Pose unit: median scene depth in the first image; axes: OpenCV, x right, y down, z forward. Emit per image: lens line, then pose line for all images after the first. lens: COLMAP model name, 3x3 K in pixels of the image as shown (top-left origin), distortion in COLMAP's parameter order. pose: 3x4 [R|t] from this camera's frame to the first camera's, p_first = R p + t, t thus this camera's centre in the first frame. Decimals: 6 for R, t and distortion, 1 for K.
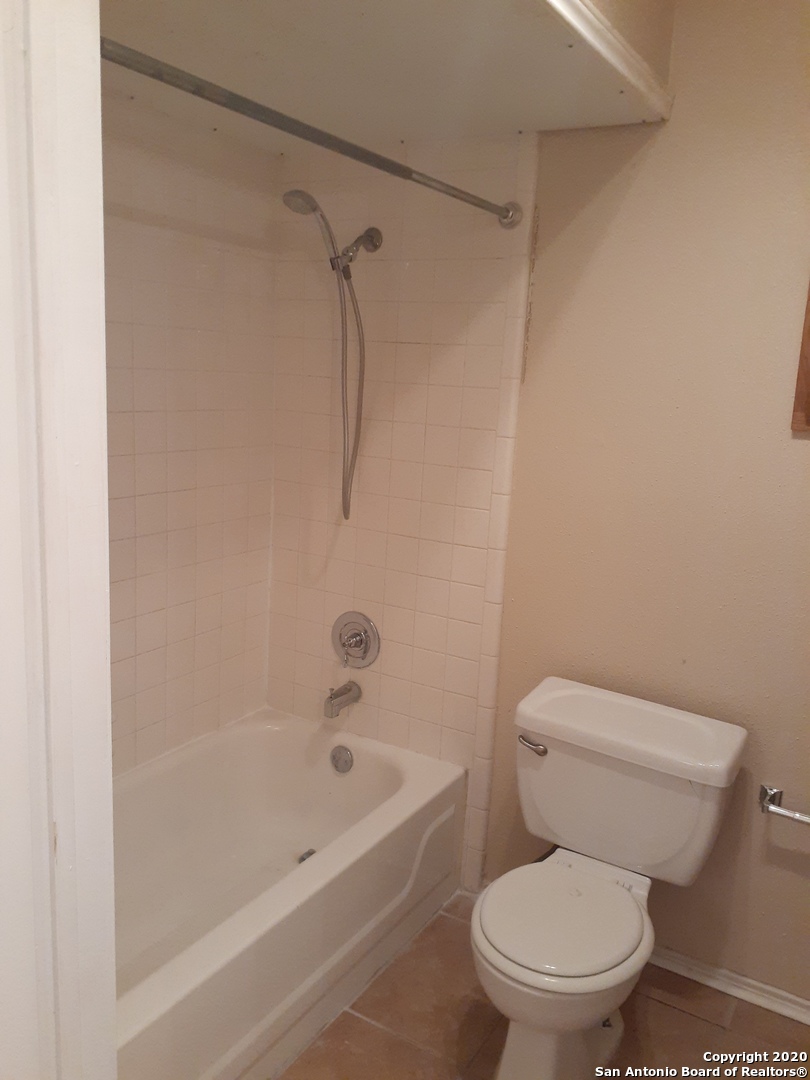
lens RADIAL K [[852.8, 0, 405.0], [0, 852.8, 540.0], [0, 0, 1]] dist [0.176614, -0.309891]
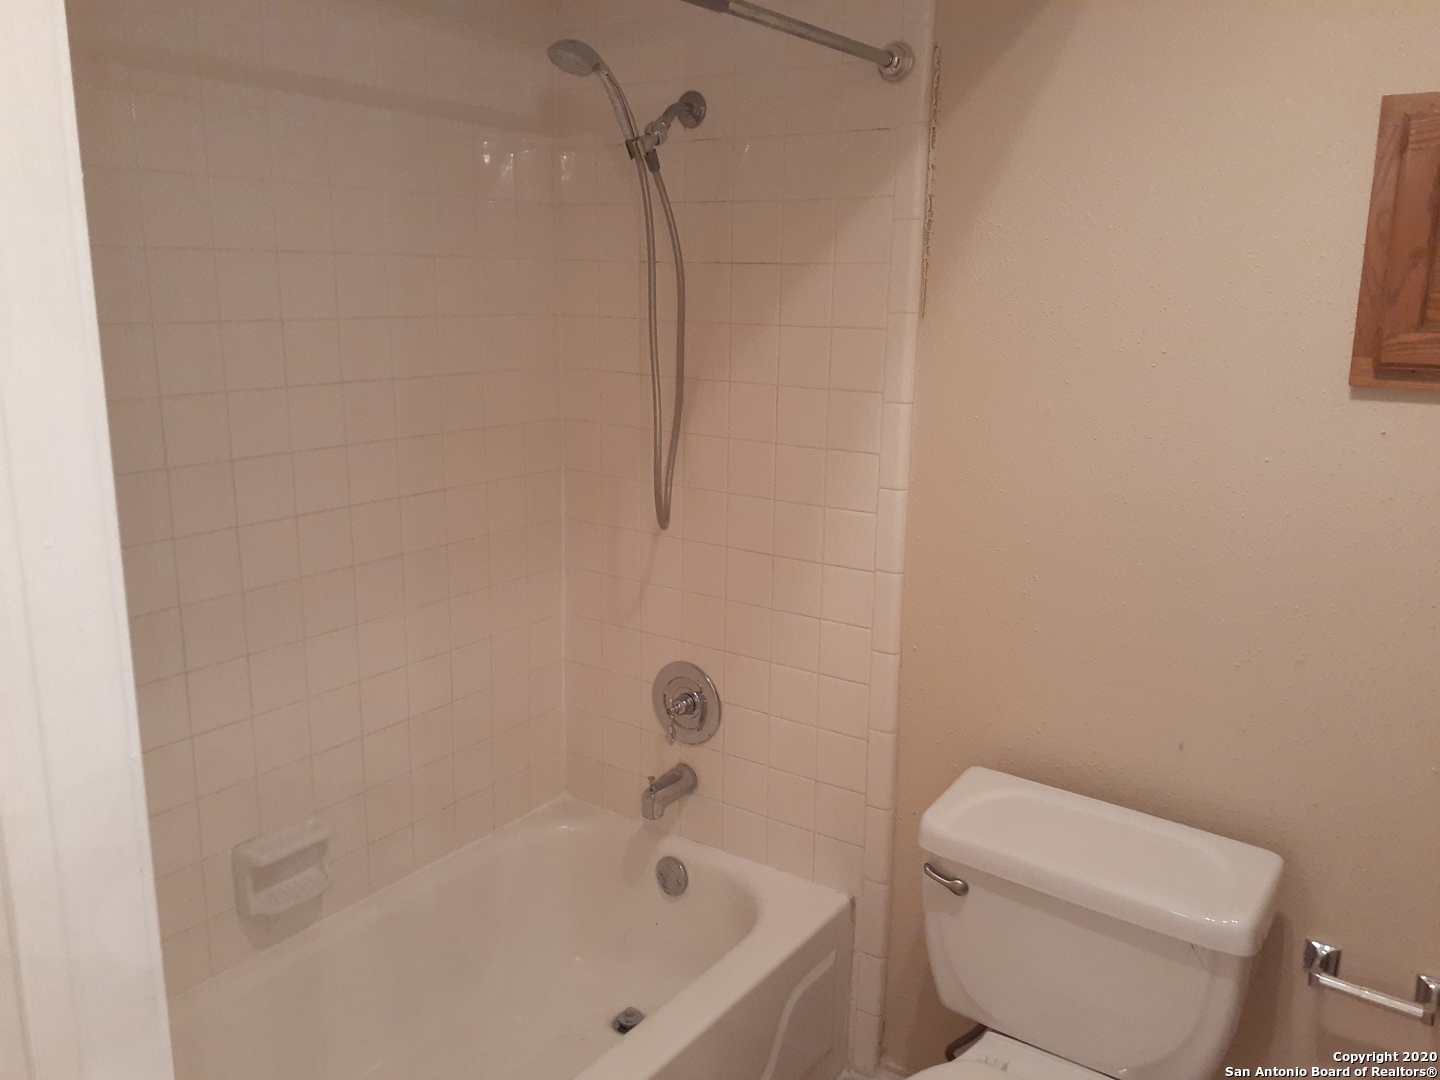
lens RADIAL K [[1154.5, 0, 720.0], [0, 1154.5, 540.0], [0, 0, 1]] dist [0.094929, -0.130341]
pose [[0.997567, -0.021518, -0.066308, 0.037298], [0.022829, 0.999557, 0.019076, -0.034037], [0.065868, -0.020544, 0.997617, 0.105084]]
